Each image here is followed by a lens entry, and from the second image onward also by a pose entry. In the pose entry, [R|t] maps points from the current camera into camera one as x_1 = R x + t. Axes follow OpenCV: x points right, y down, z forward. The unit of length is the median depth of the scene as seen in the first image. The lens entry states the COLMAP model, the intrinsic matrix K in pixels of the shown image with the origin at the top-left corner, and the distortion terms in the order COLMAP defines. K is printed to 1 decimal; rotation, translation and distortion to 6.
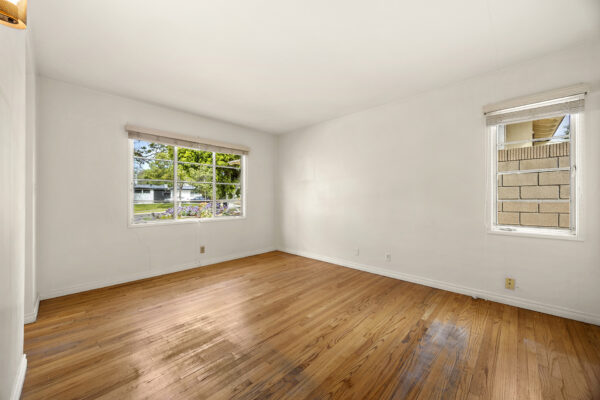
lens RADIAL K [[230.2, 0, 298.8], [0, 230.2, 198.9], [0, 0, 1]] dist [-0.005644, 0.001093]
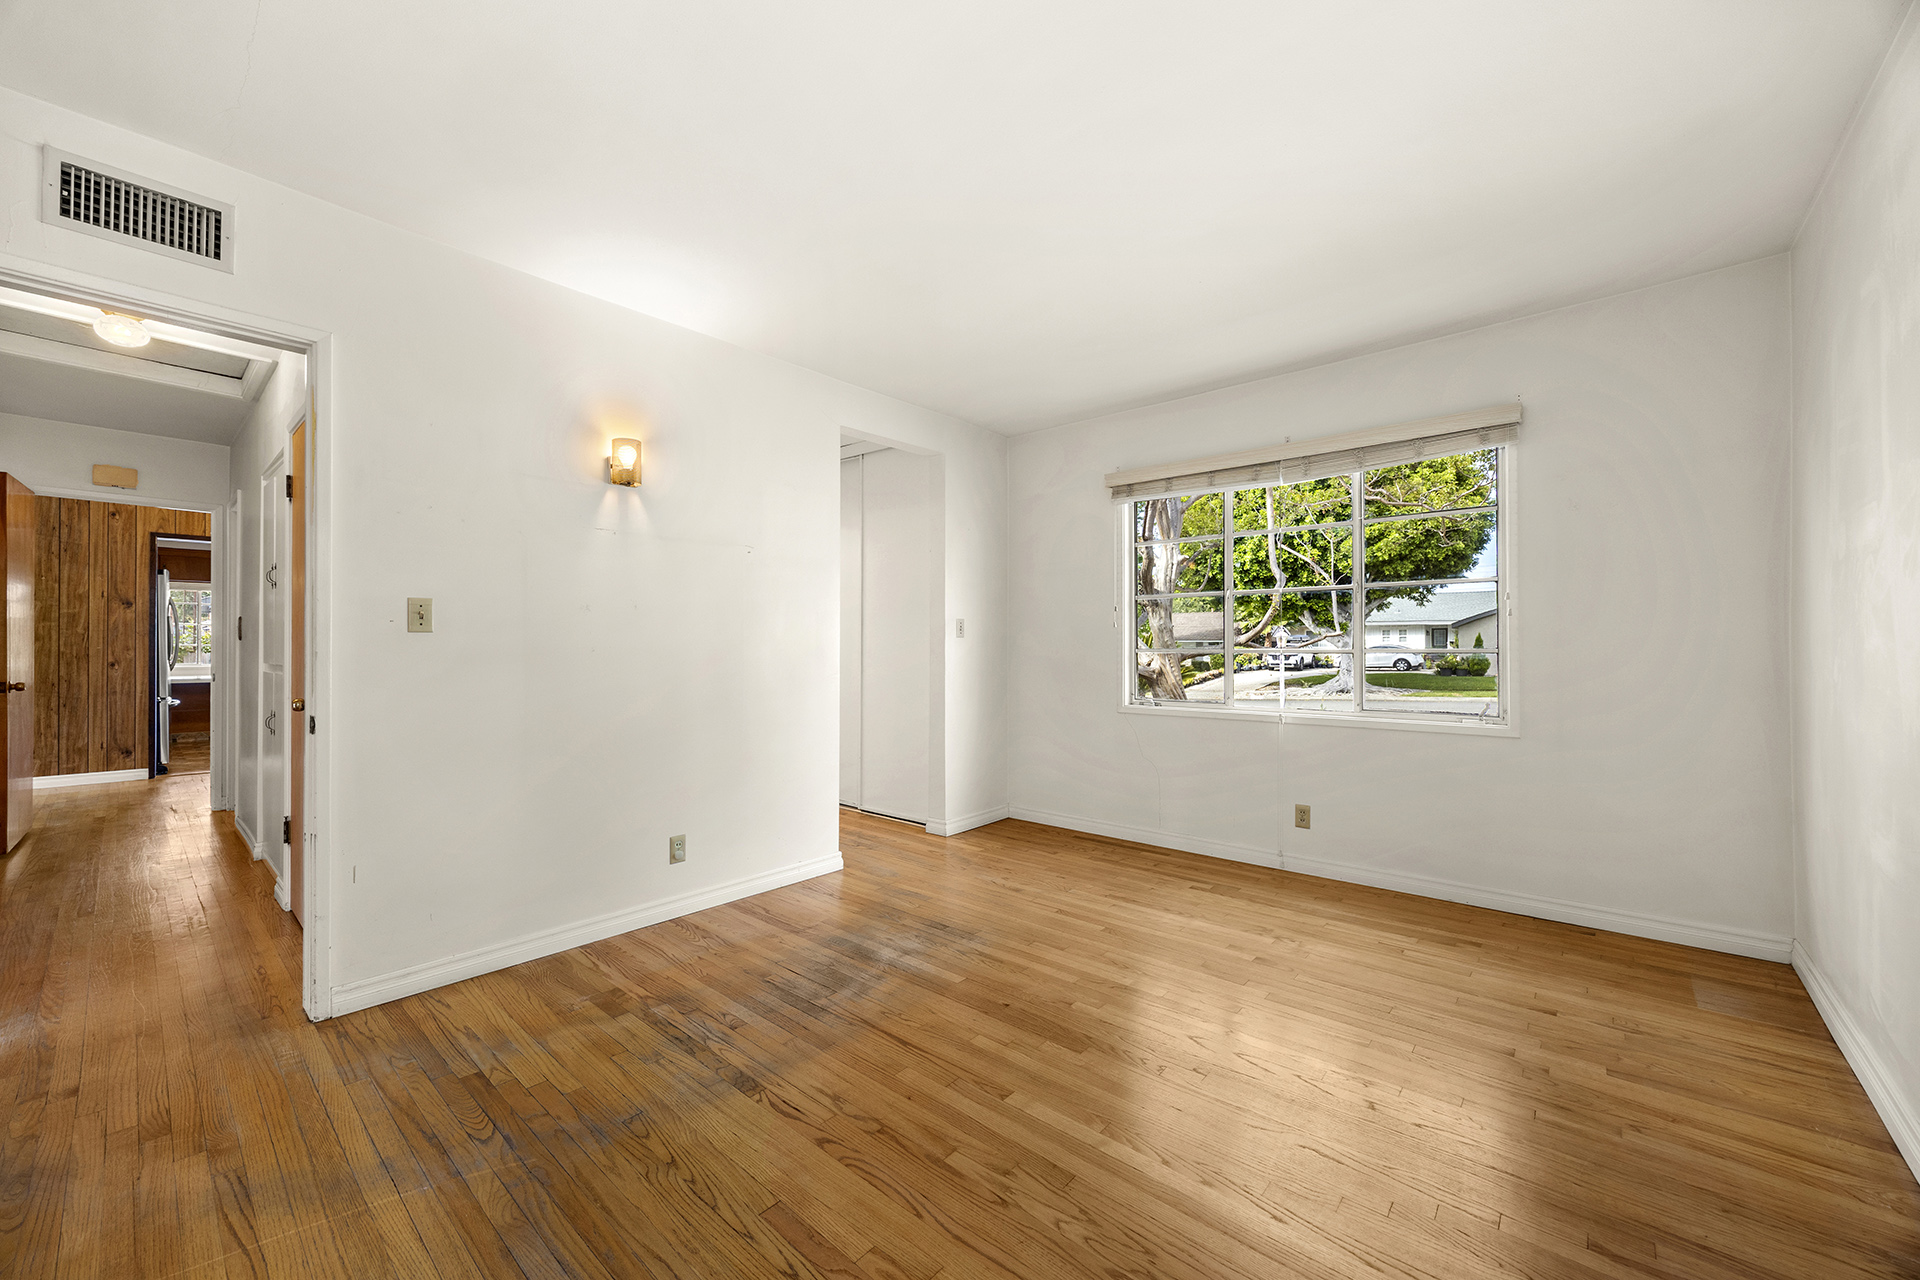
lens RADIAL K [[736.6, 0, 956.1], [0, 736.6, 643.4], [0, 0, 1]] dist [-0.005644, 0.001093]
pose [[0.041696, -0.001498, -0.999129, 0.697473], [0.002062, 0.999997, -0.001414, -0.000140], [0.999128, -0.002002, 0.041699, 0.723204]]
